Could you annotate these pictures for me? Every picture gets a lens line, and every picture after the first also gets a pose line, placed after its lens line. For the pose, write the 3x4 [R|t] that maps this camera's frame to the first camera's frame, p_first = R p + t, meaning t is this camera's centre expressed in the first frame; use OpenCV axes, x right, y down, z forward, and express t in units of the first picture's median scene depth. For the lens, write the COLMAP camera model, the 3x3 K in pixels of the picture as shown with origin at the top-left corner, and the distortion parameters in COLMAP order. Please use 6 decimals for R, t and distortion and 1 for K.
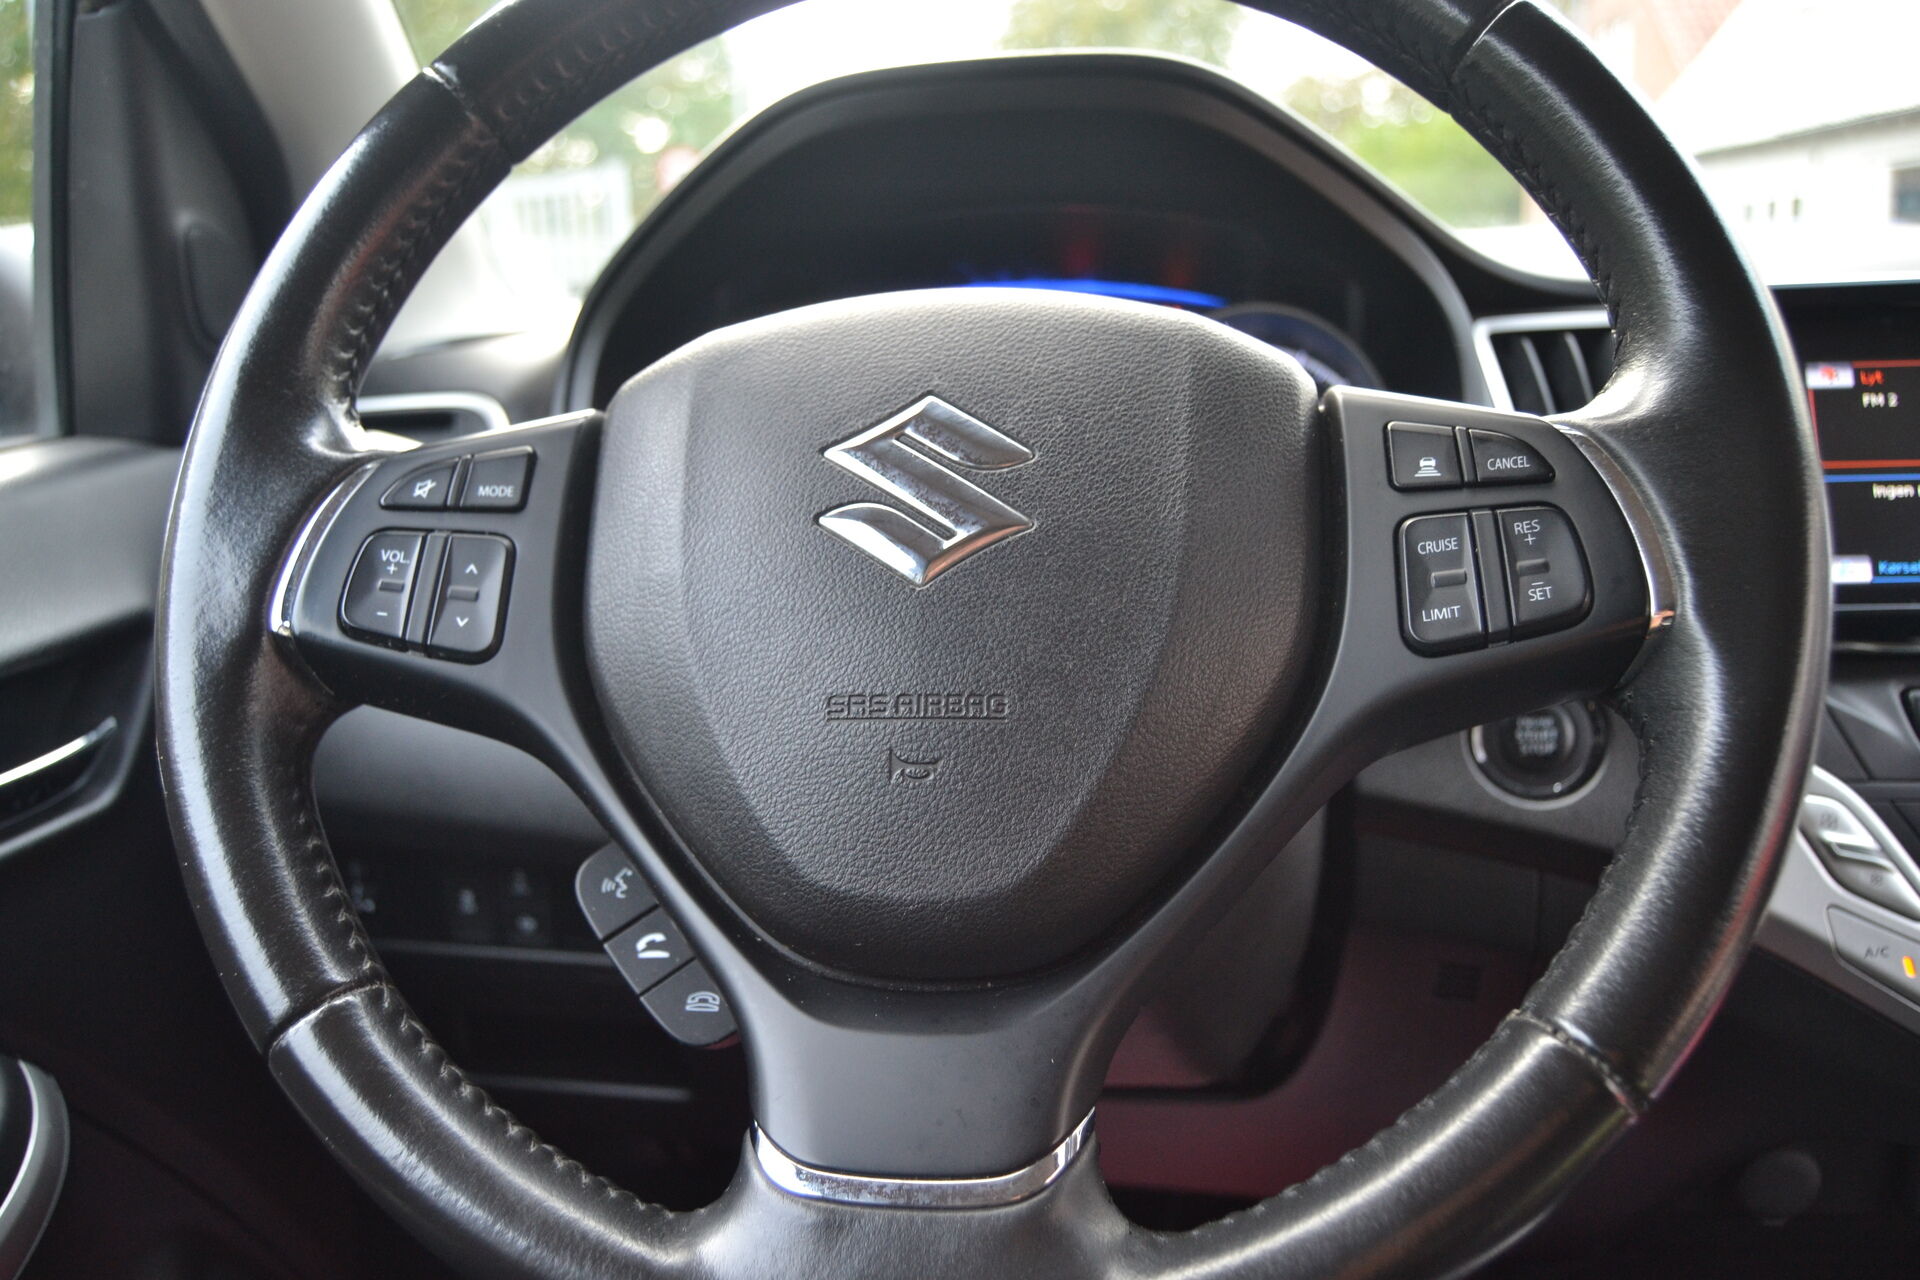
lens RADIAL K [[1521.7, 0, 970.4], [0, 1521.7, 633.8], [0, 0, 1]] dist [-0.097078, 0.033672]
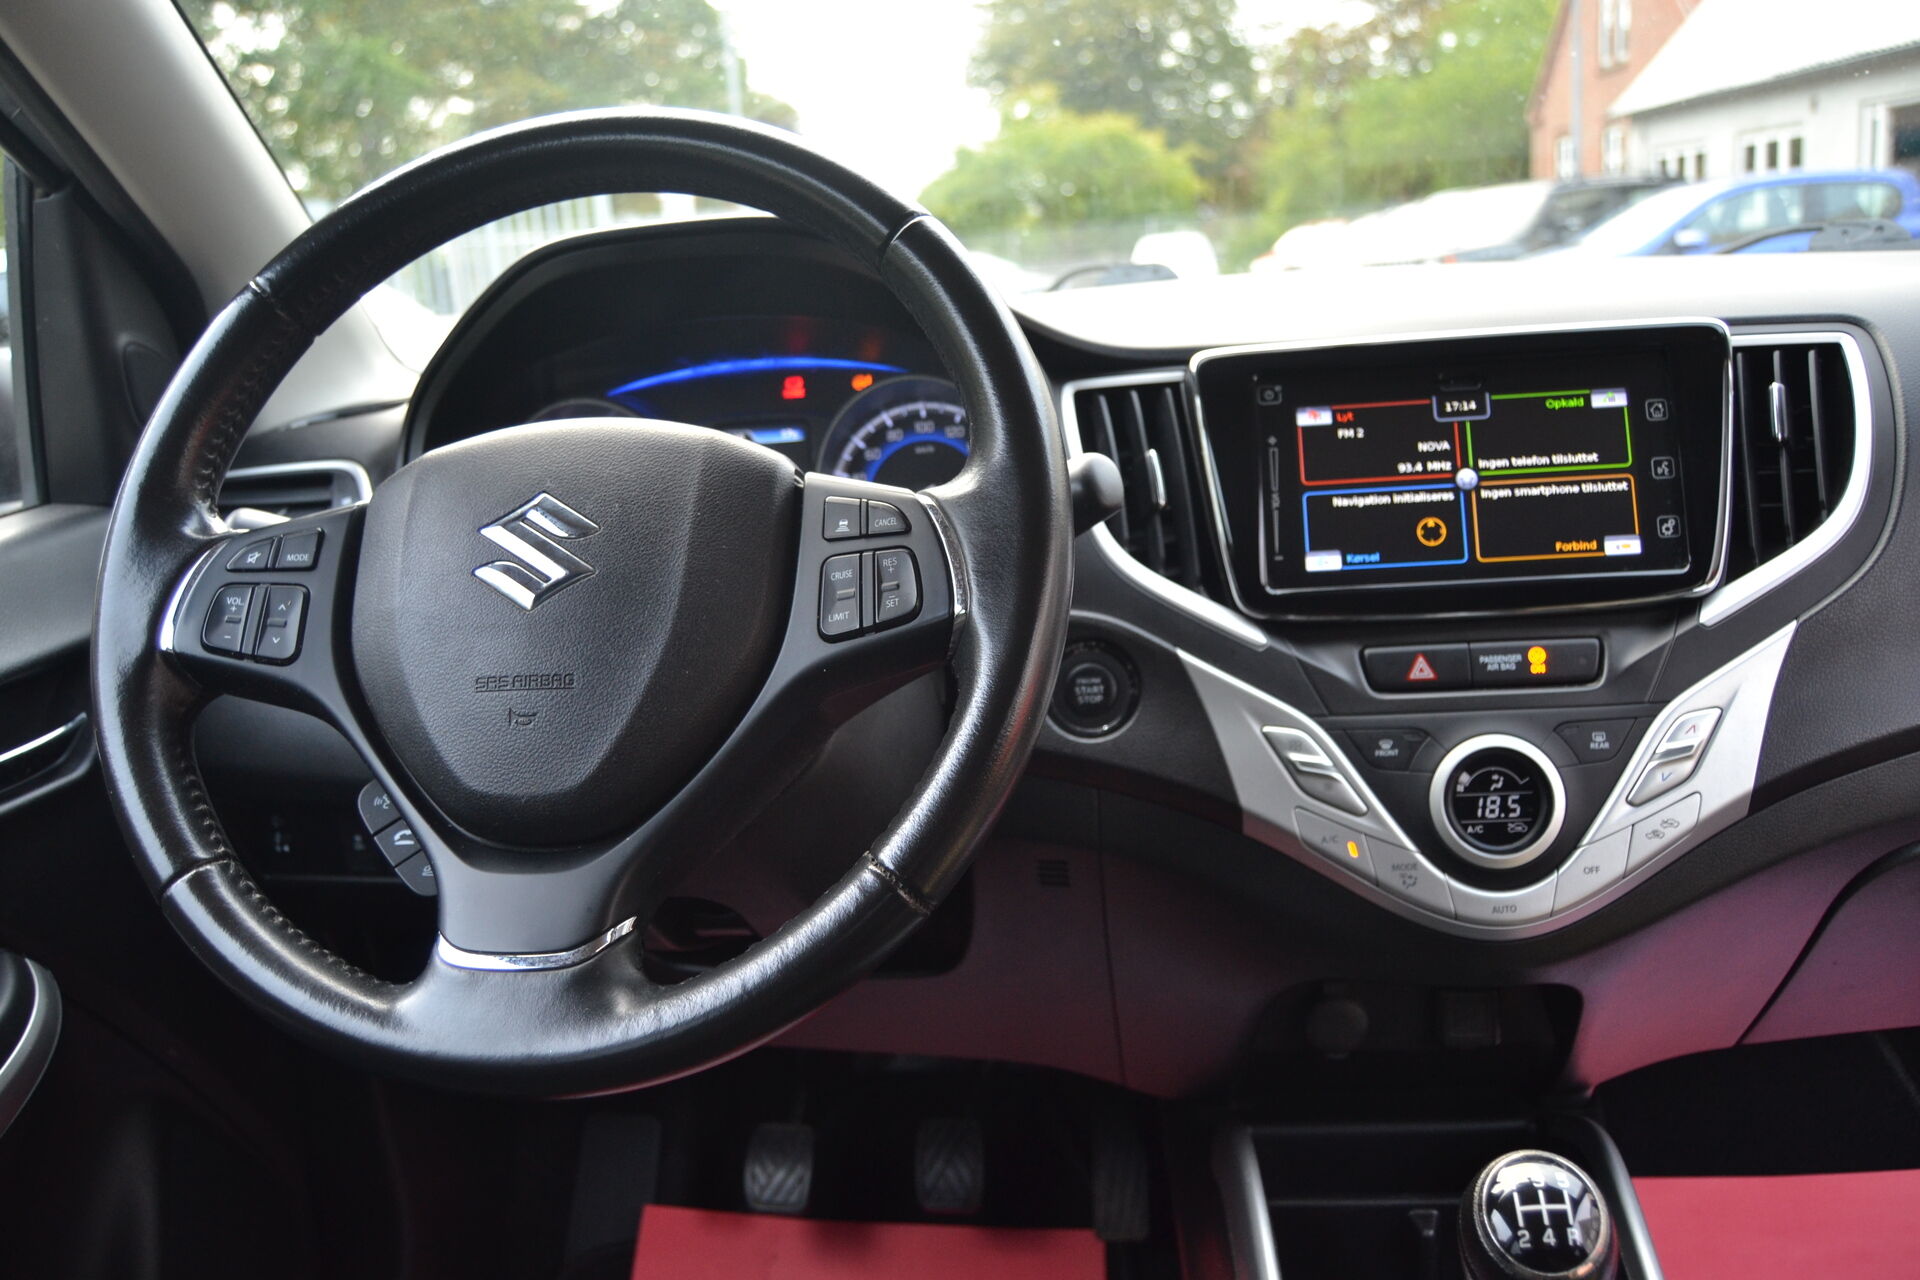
lens RADIAL K [[1521.7, 0, 950.1], [0, 1521.7, 637.0], [0, 0, 1]] dist [-0.097078, 0.033672]
pose [[0.999288, -0.034240, -0.015820, 0.365719], [0.034505, 0.999264, 0.016761, -0.011769], [0.015235, -0.017295, 0.999734, -0.529922]]
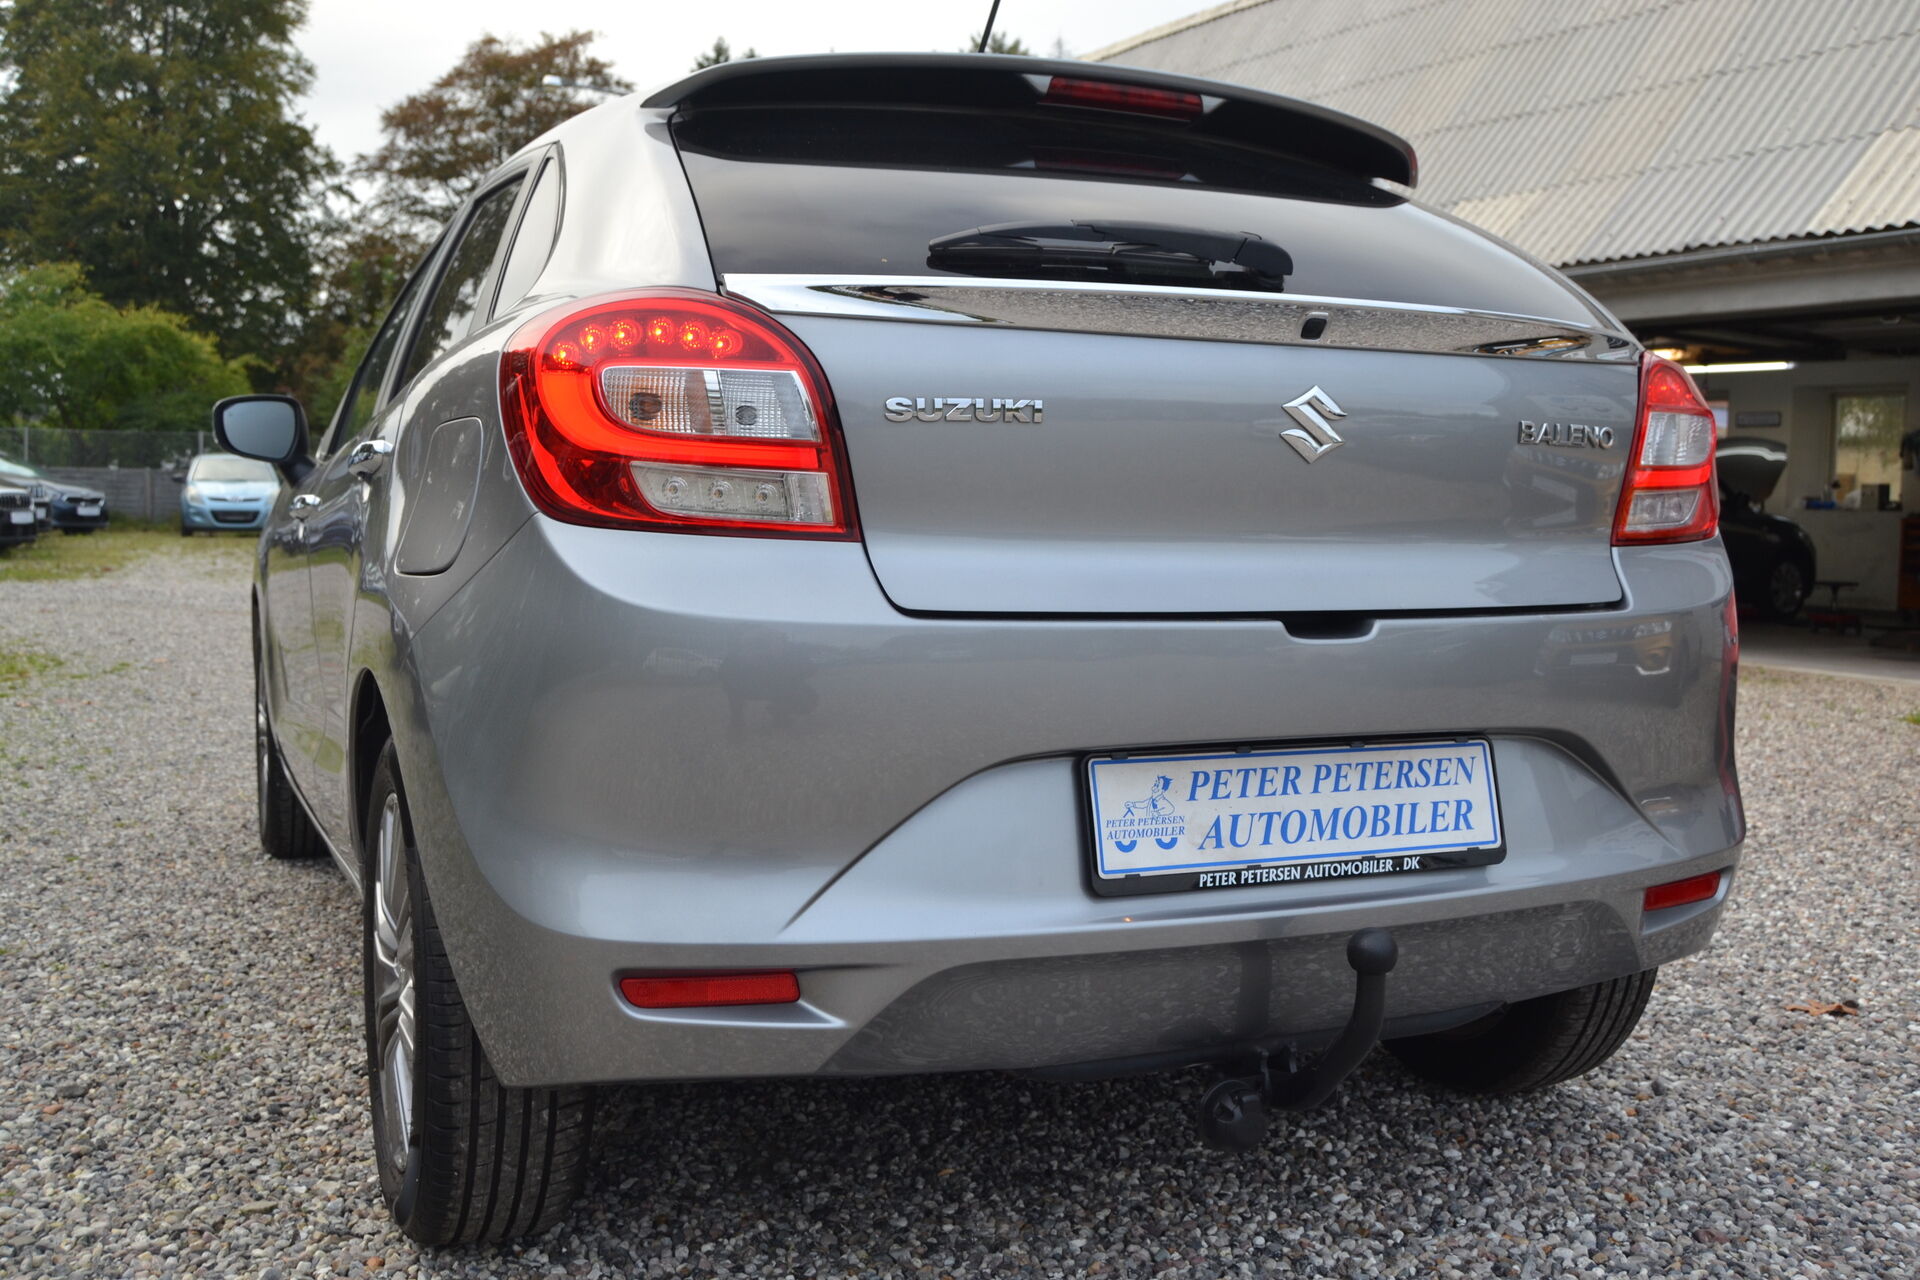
lens RADIAL K [[1820.4, 0, 958.6], [0, 1820.4, 646.6], [0, 0, 1]] dist [-0.062133, 0.000000]
pose [[0.855161, 0.014885, 0.518148, -3.286488], [0.058689, 0.990380, -0.125312, 2.318061], [-0.515029, 0.137572, 0.846061, -8.648405]]
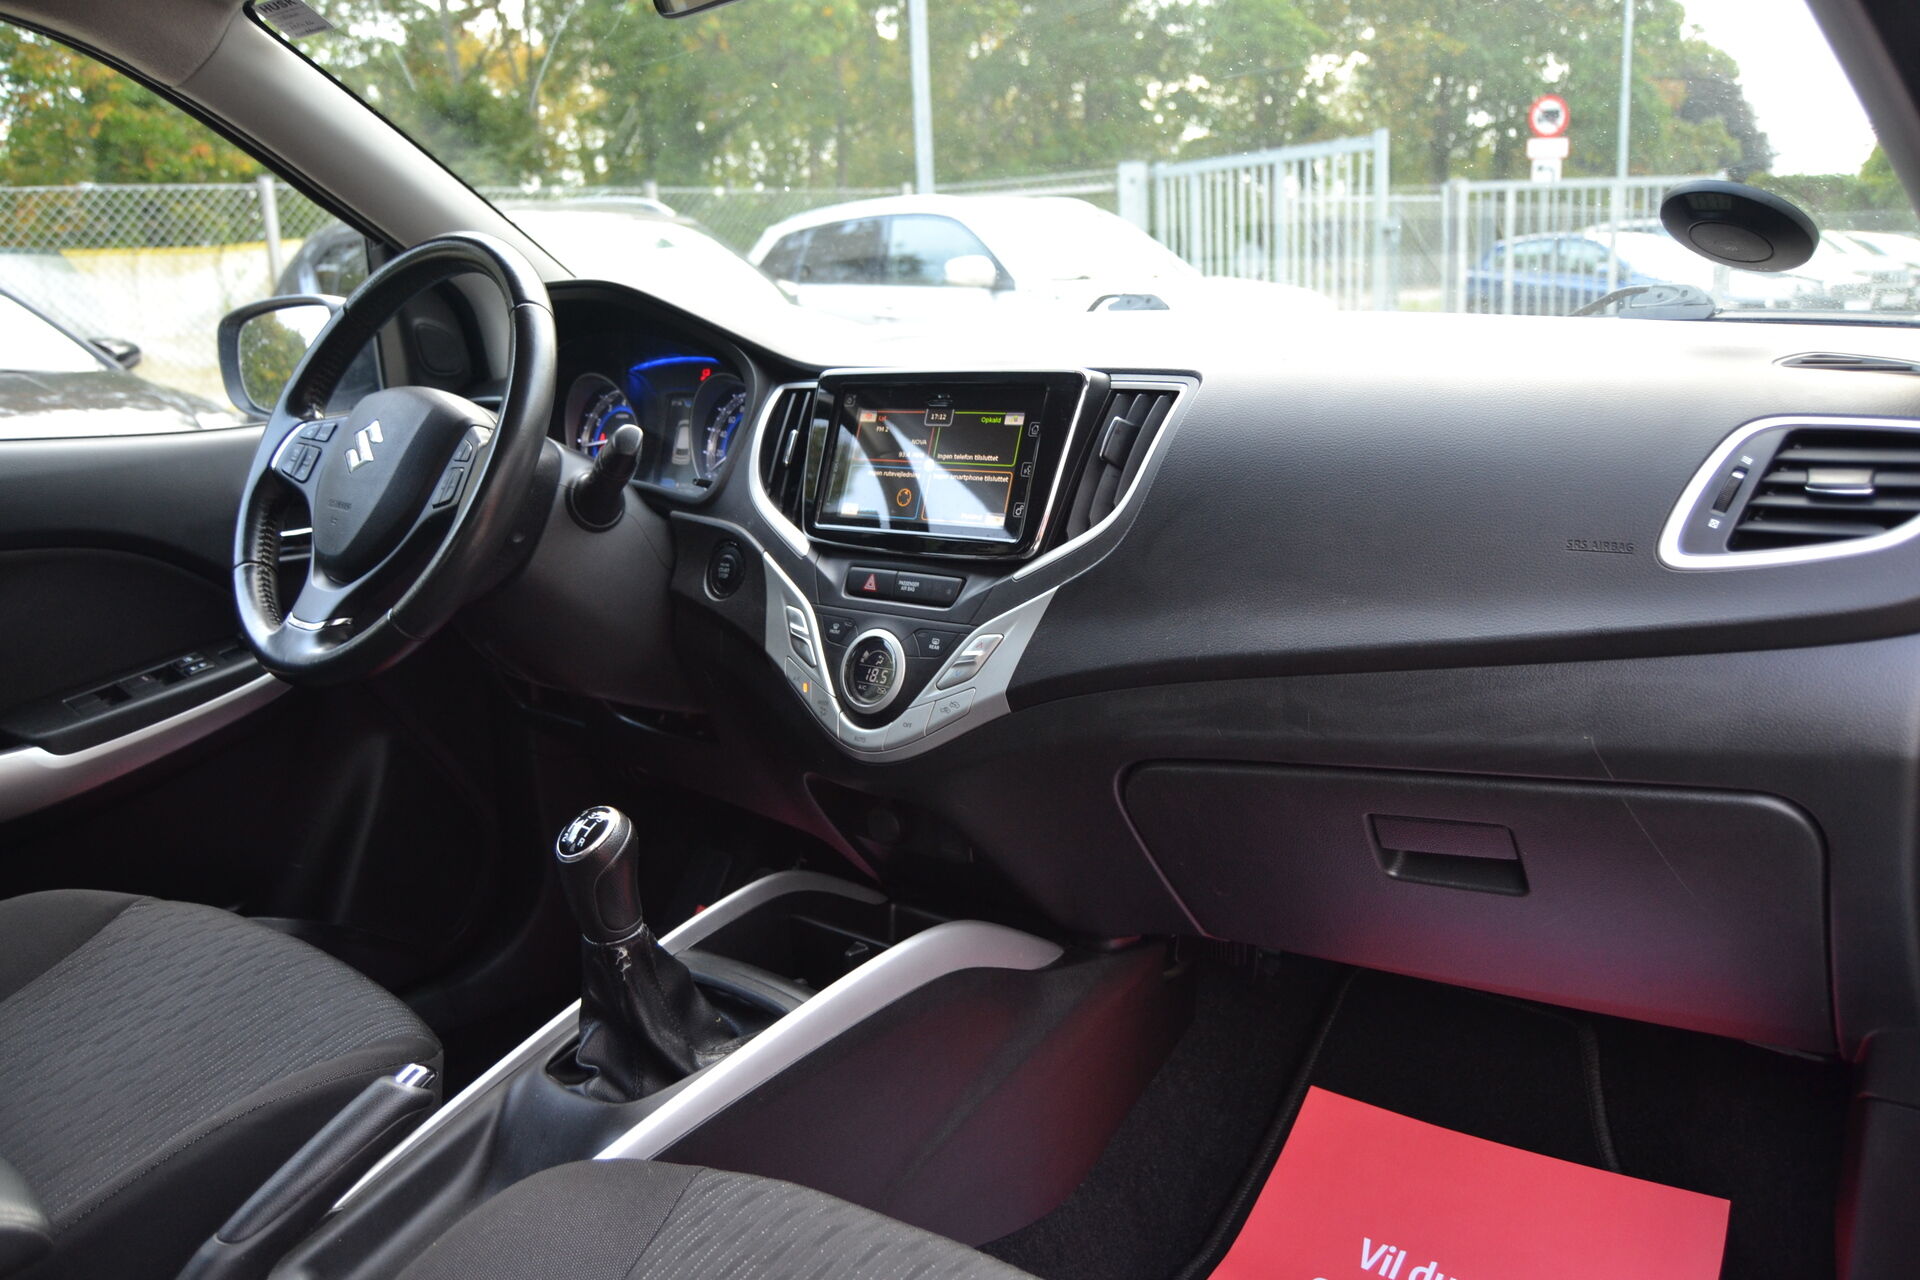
lens RADIAL K [[1521.7, 0, 934.1], [0, 1521.7, 631.0], [0, 0, 1]] dist [-0.097078, 0.033672]
pose [[0.835556, 0.123354, -0.535379, 2.533955], [-0.107052, 0.992345, 0.061568, -0.022778], [0.538876, 0.005870, 0.842365, -1.033242]]
